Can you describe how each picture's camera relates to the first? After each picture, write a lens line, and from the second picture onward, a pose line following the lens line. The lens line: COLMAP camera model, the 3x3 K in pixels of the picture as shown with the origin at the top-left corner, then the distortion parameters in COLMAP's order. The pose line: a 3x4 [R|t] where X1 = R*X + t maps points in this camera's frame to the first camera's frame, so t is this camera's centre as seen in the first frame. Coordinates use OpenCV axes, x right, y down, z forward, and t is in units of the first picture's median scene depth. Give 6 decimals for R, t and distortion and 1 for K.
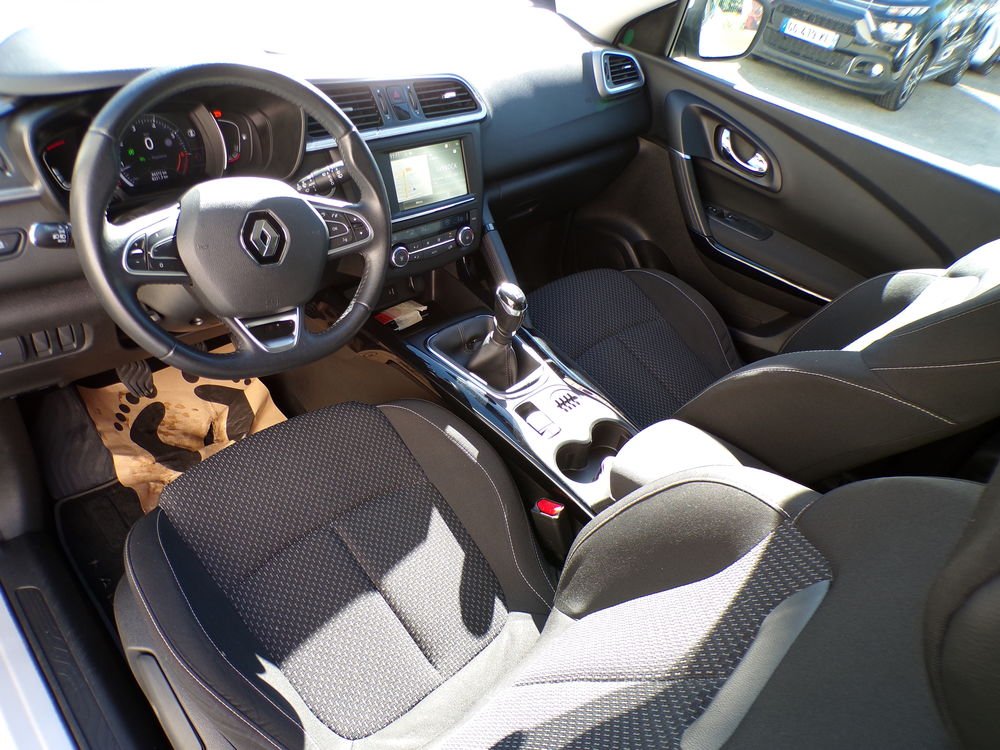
lens RADIAL K [[684.1, 0, 501.3], [0, 684.1, 374.3], [0, 0, 1]] dist [-0.038683, 0.002188]
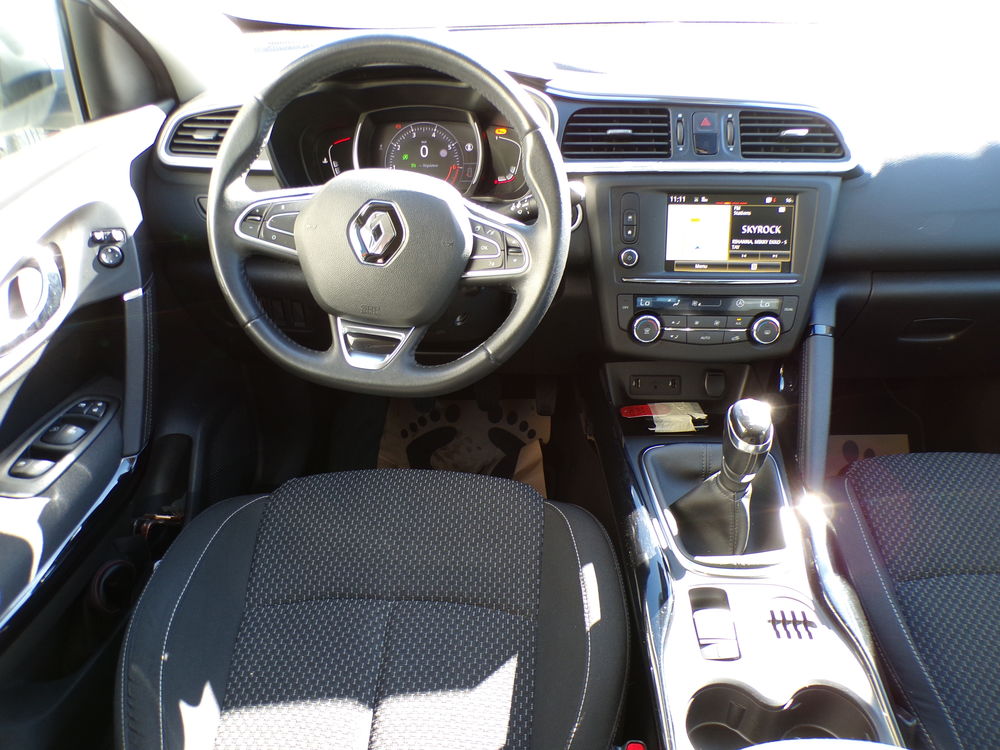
lens RADIAL K [[684.1, 0, 499.4], [0, 684.1, 375.7], [0, 0, 1]] dist [-0.038683, 0.002188]
pose [[0.665215, 0.259321, -0.700172, 0.304126], [-0.370575, 0.928767, -0.008088, -0.064034], [0.648200, 0.264846, 0.713928, 0.407874]]
